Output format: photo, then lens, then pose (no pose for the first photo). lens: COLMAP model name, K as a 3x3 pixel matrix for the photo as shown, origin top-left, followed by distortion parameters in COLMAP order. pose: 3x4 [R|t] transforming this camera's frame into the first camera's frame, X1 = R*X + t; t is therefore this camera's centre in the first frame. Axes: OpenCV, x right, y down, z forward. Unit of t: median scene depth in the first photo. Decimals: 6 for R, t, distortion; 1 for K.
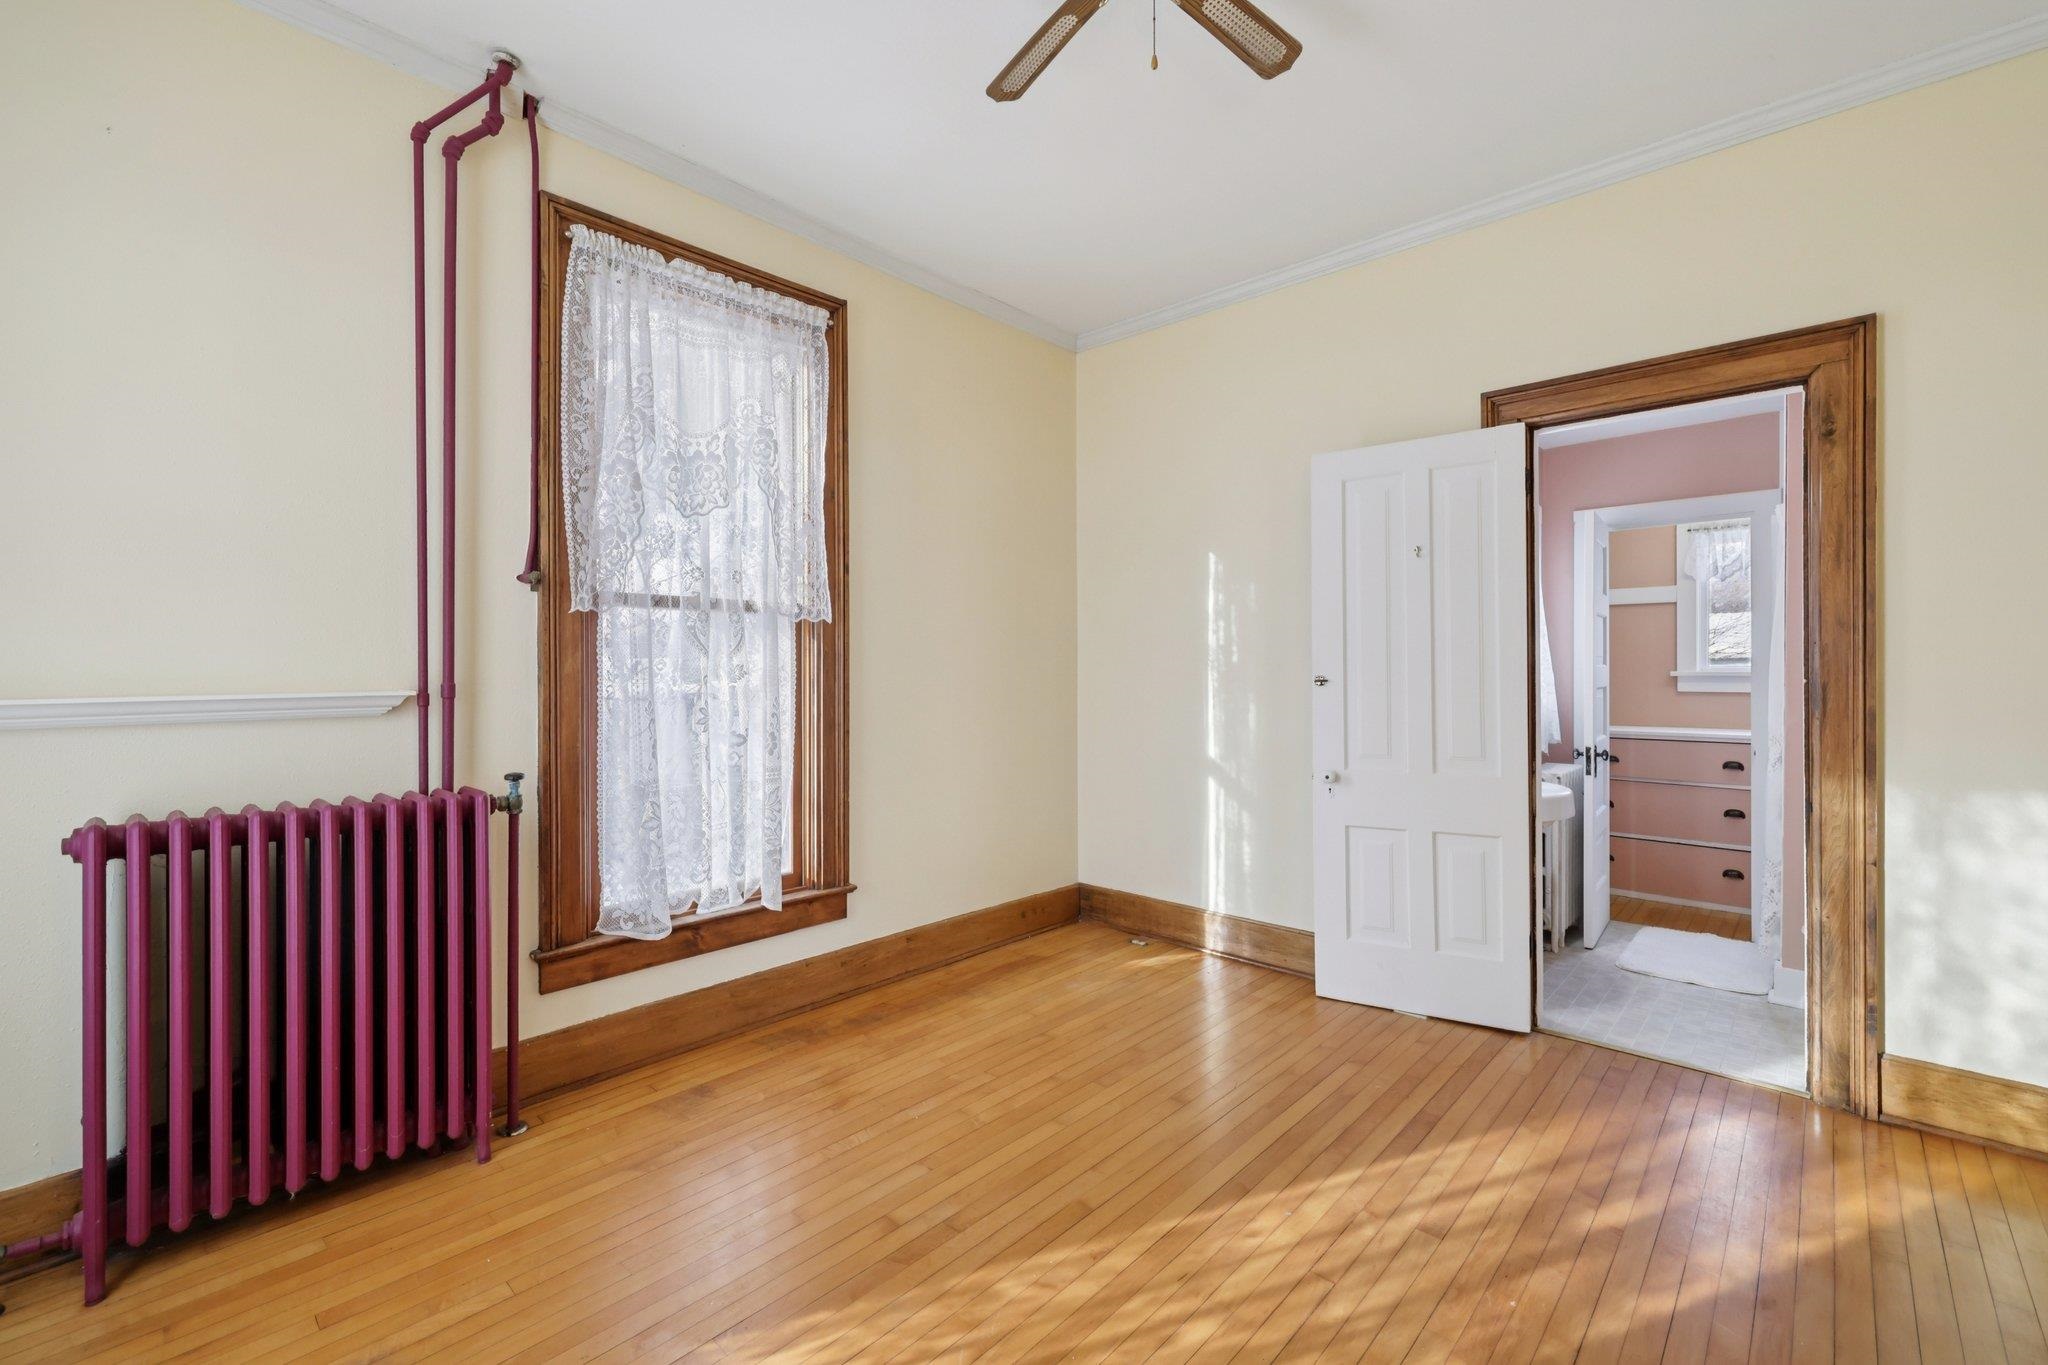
lens RADIAL K [[859.9, 0, 1022.7], [0, 859.9, 682.5], [0, 0, 1]] dist [-0.000756, 0.000912]
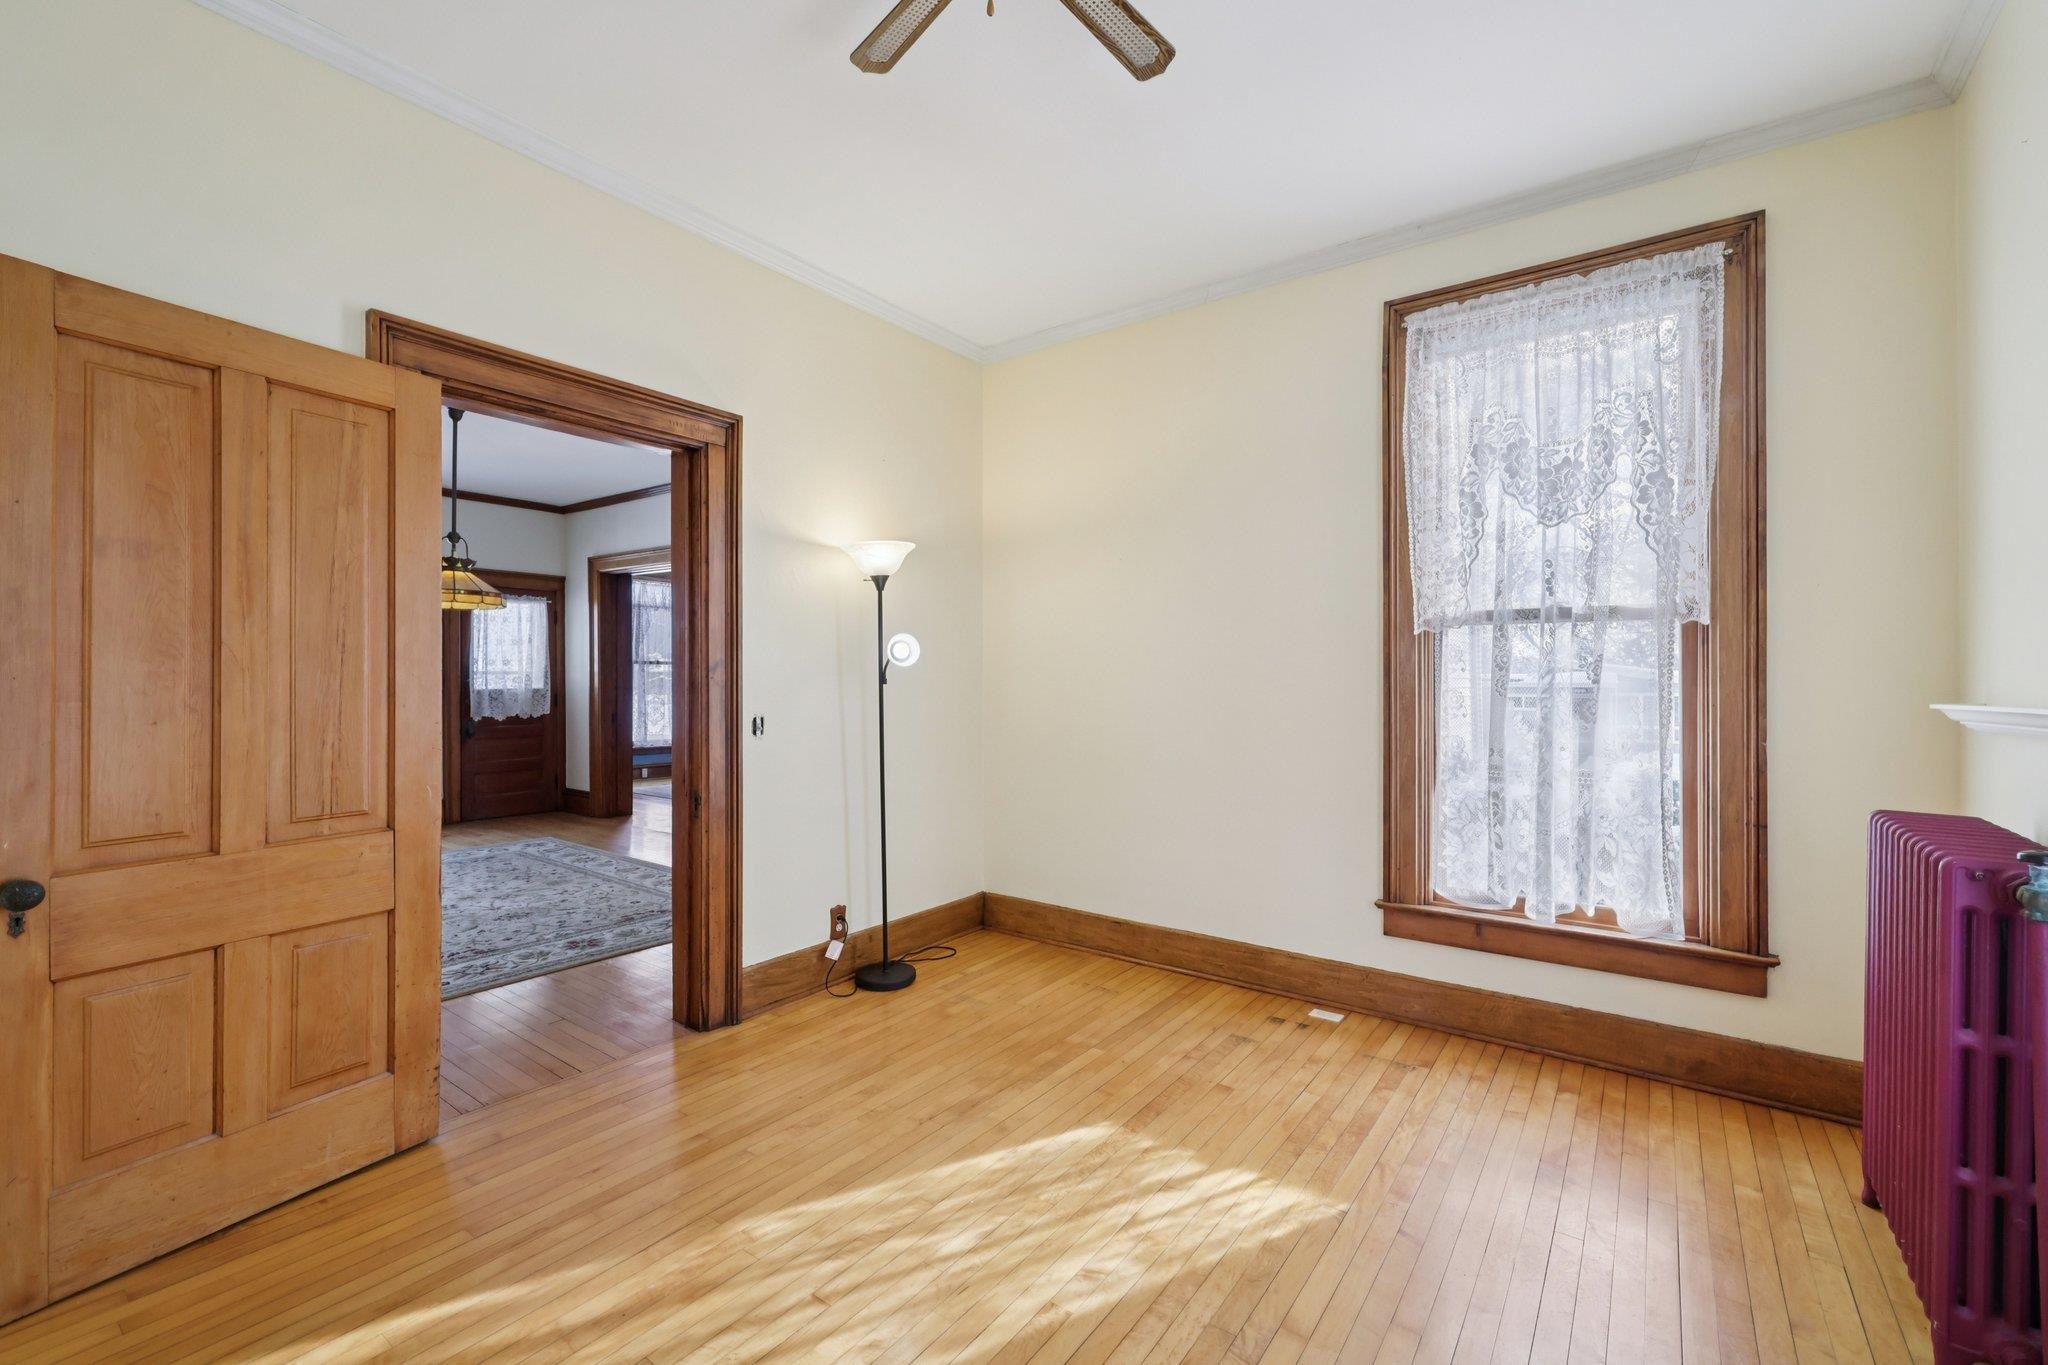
lens RADIAL K [[859.9, 0, 1025.3], [0, 859.9, 685.6], [0, 0, 1]] dist [-0.000756, 0.000912]
pose [[-0.993202, -0.003969, -0.116336, 0.241502], [-0.004133, 0.999991, 0.001168, -0.013835], [0.116331, 0.001641, -0.993209, 2.062738]]
